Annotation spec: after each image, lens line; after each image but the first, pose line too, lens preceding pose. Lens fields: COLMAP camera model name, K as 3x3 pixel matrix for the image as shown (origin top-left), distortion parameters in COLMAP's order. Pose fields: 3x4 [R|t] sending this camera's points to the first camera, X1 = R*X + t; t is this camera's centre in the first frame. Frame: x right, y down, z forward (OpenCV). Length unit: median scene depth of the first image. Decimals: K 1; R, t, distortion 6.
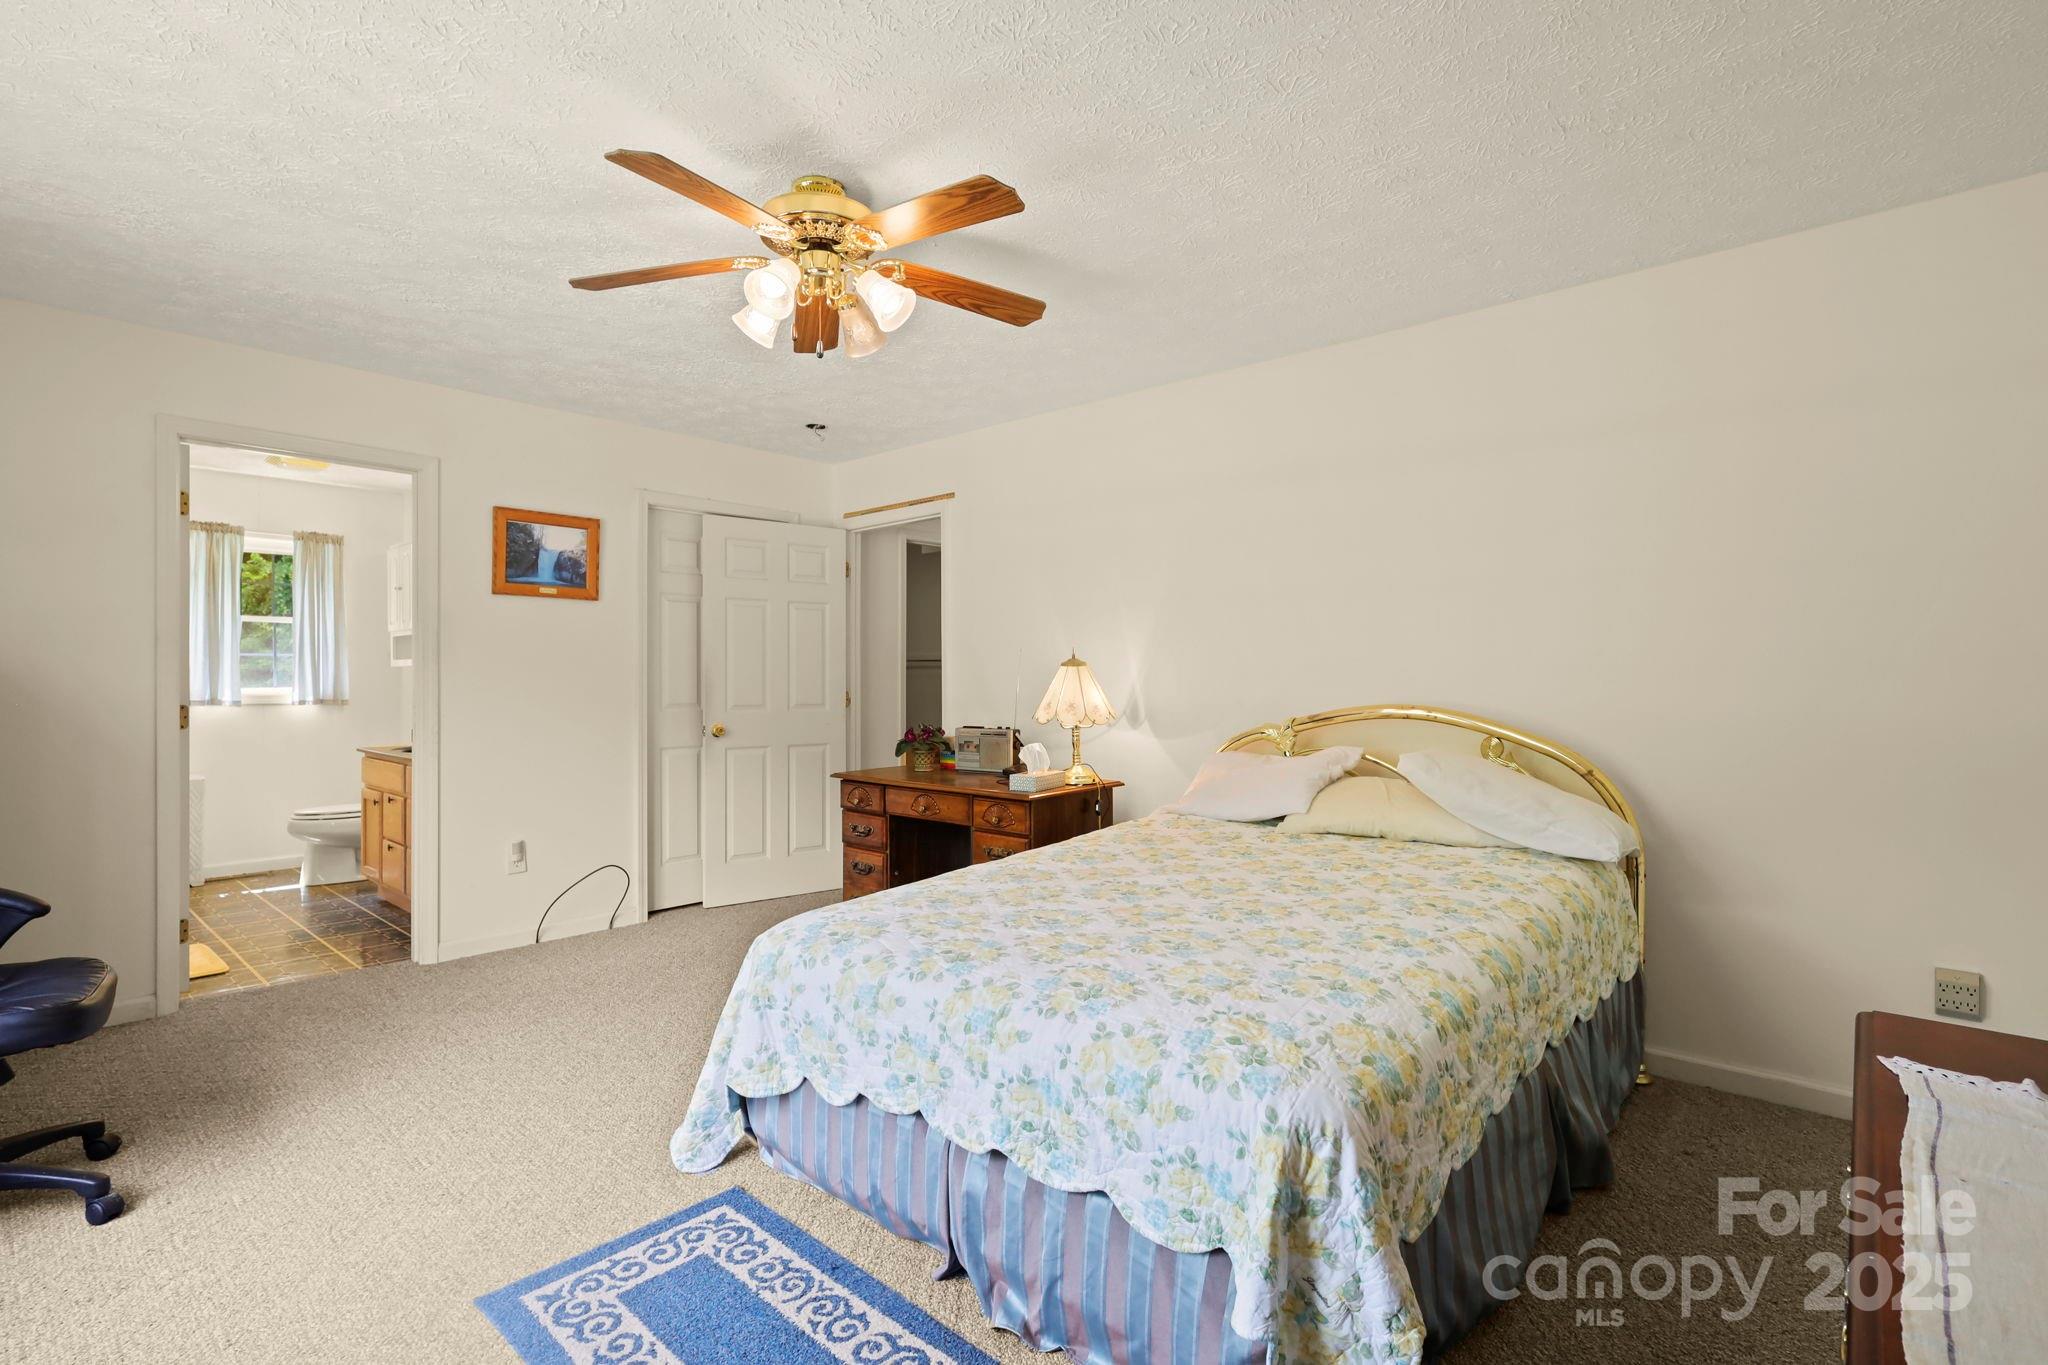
lens RADIAL K [[980.4, 0, 1027.3], [0, 980.4, 668.7], [0, 0, 1]] dist [-0.003059, 0.000747]
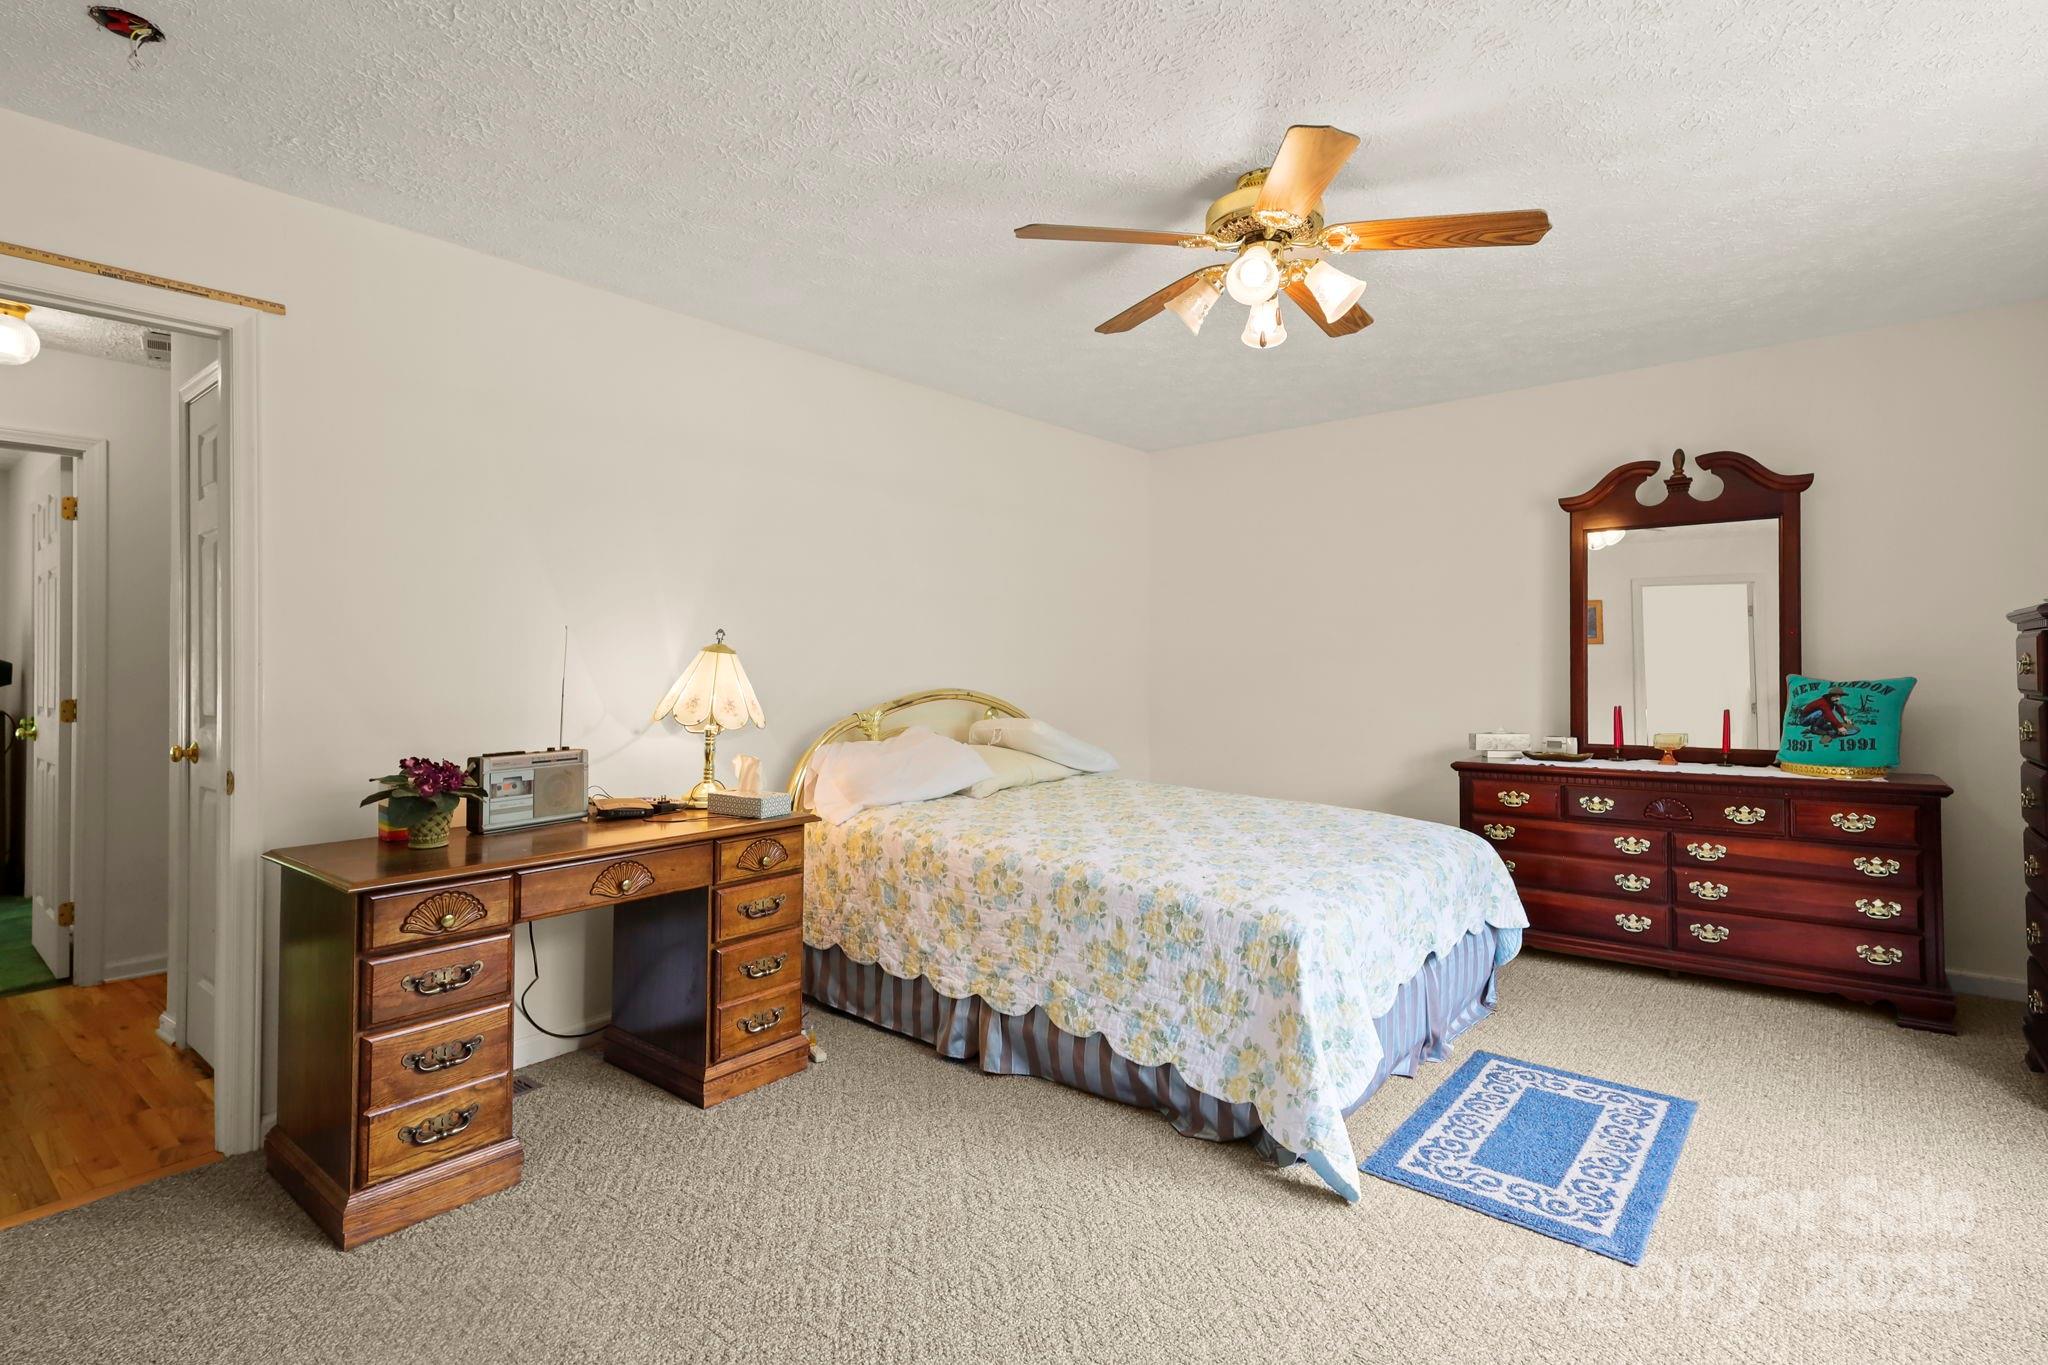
lens RADIAL K [[980.4, 0, 1020.5], [0, 980.4, 675.1], [0, 0, 1]] dist [-0.003059, 0.000747]
pose [[-0.039330, -0.004396, 0.999217, -1.519386], [0.001035, 0.999990, 0.004440, 0.021030], [-0.999226, 0.001208, -0.039325, 1.640662]]
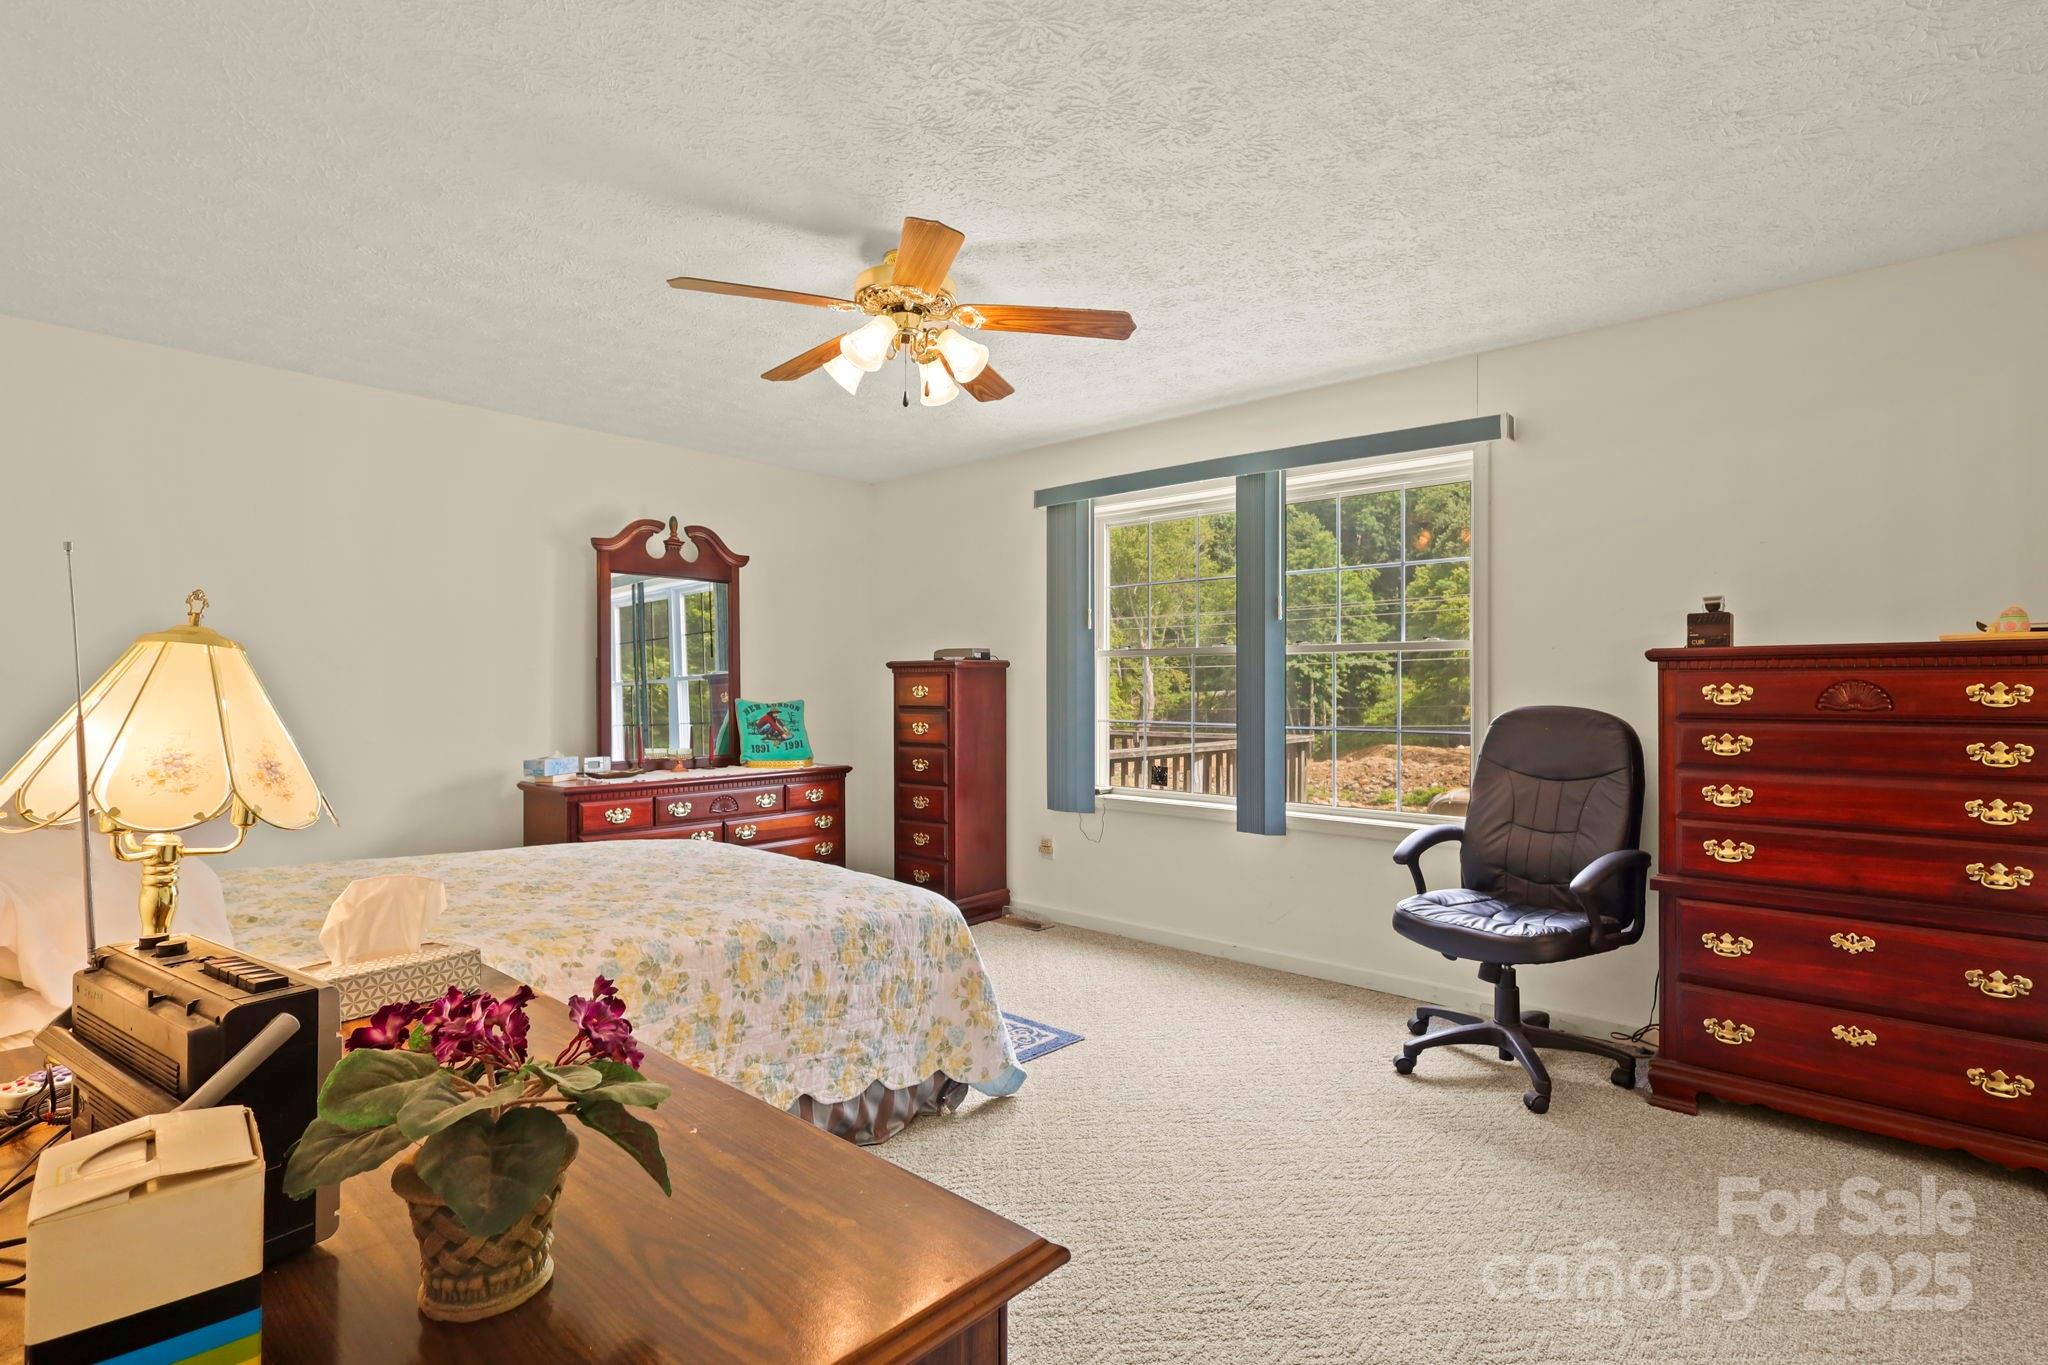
lens RADIAL K [[980.4, 0, 1015.4], [0, 980.4, 698.0], [0, 0, 1]] dist [-0.003059, 0.000747]
pose [[-0.999987, -0.004349, -0.002772, -0.420518], [-0.004354, 0.999989, 0.001800, 0.020292], [0.002764, 0.001812, -0.999995, 2.715883]]
